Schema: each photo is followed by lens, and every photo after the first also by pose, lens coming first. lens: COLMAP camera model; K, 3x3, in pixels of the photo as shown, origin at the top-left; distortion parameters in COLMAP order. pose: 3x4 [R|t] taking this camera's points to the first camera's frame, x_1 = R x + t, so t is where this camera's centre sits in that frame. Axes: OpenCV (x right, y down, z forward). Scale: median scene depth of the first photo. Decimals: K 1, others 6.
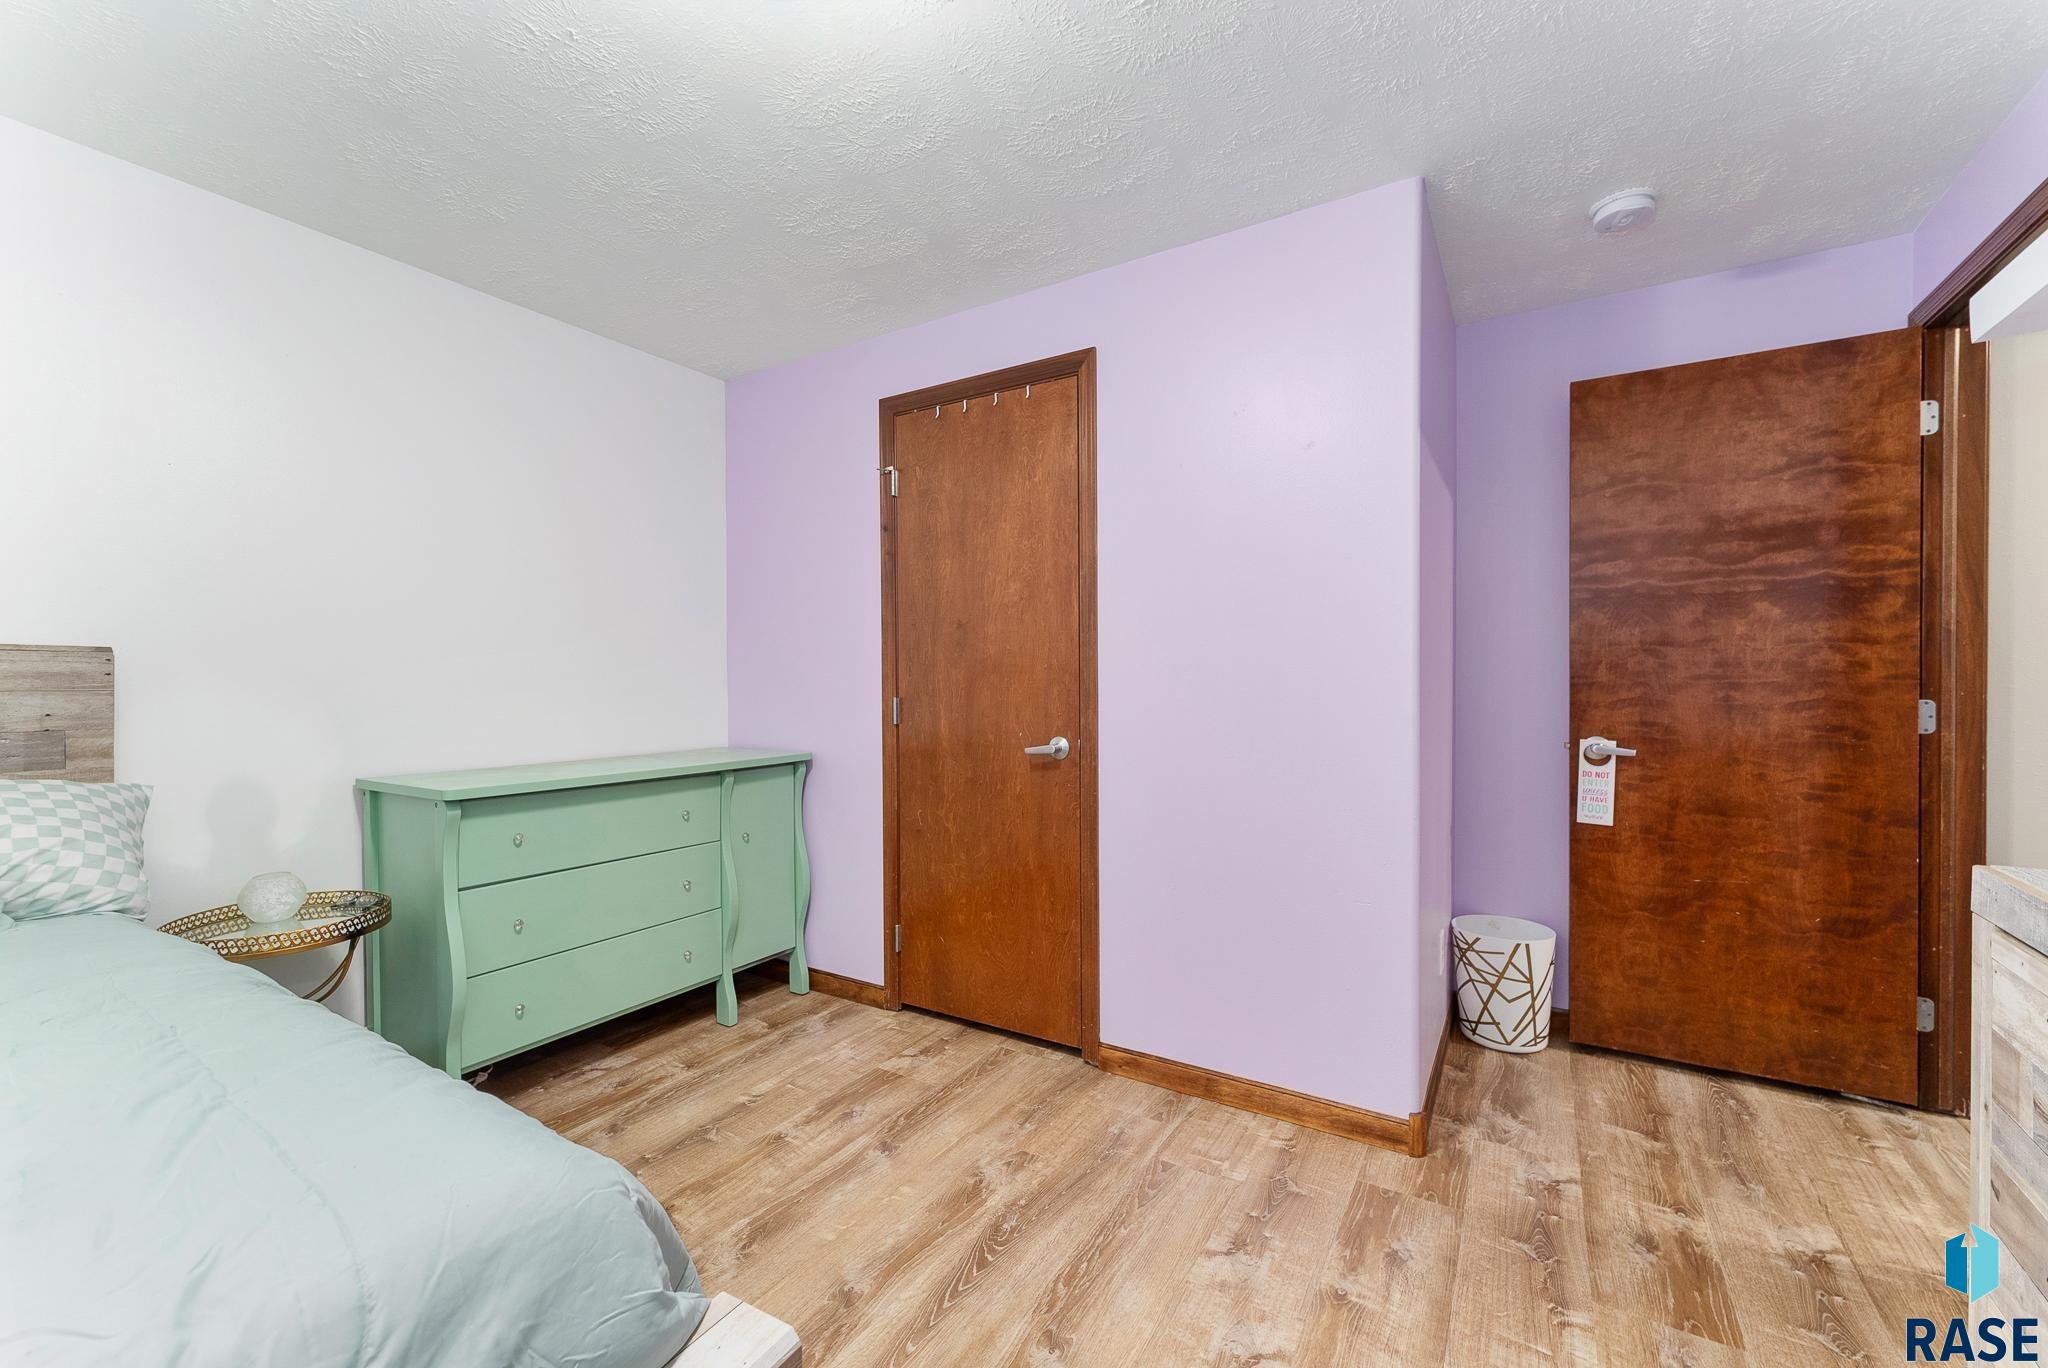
lens RADIAL K [[840.5, 0, 1018.6], [0, 840.5, 654.8], [0, 0, 1]] dist [0.001725, -0.000085]
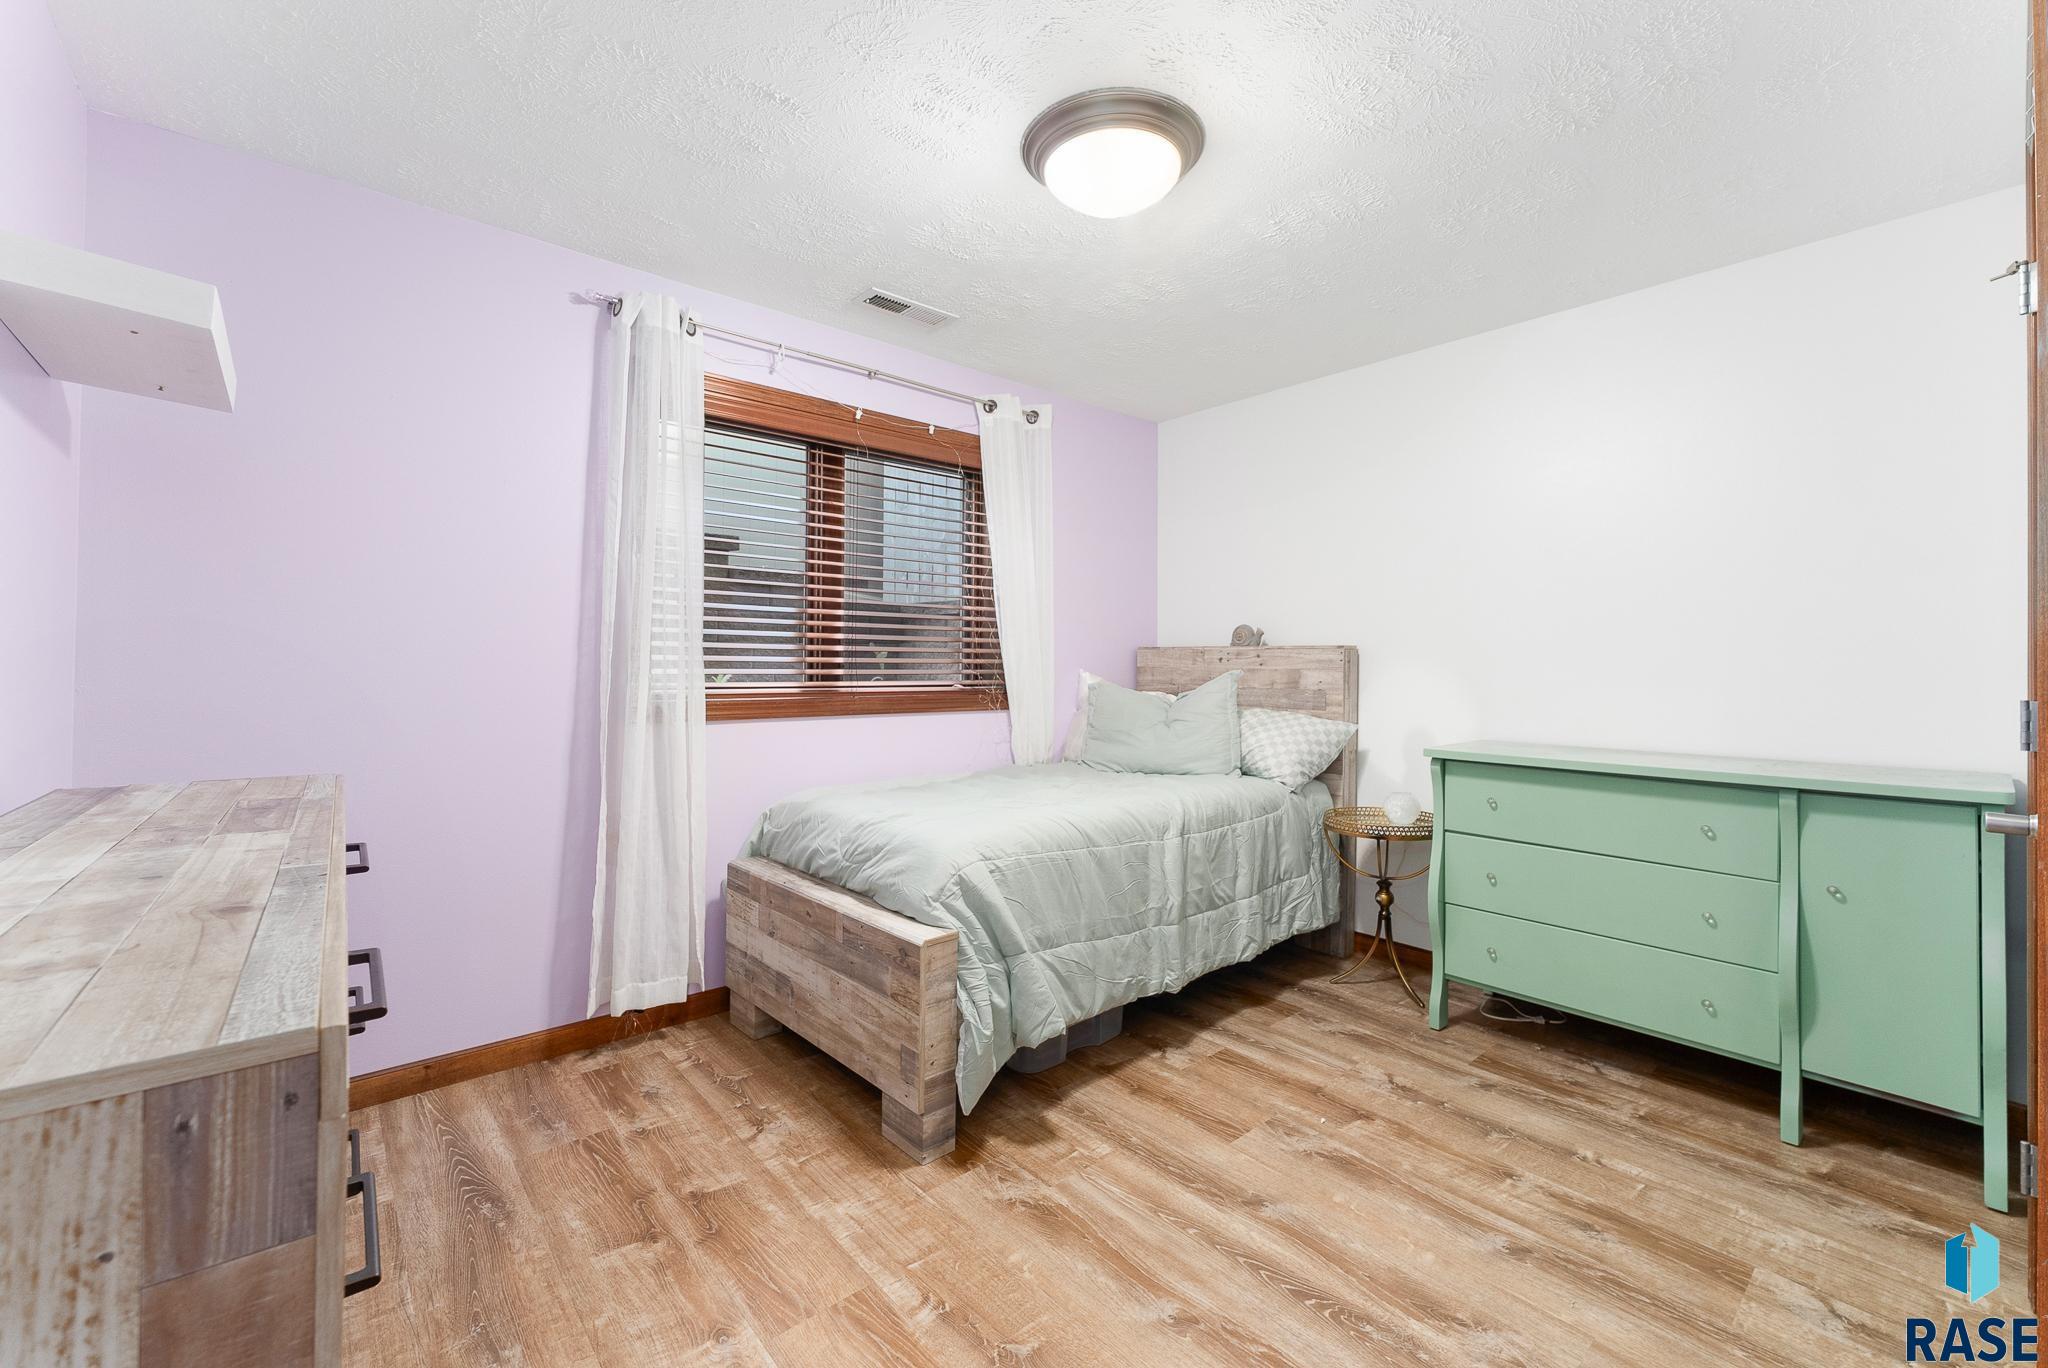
lens RADIAL K [[824.1, 0, 988.5], [0, 824.1, 691.8], [0, 0, 1]] dist [0.001167, 0.000228]
pose [[-0.327625, 0.031257, -0.944291, 0.693475], [0.025788, 0.999376, 0.024133, 0.025009], [0.944456, -0.016445, -0.328227, 0.757700]]
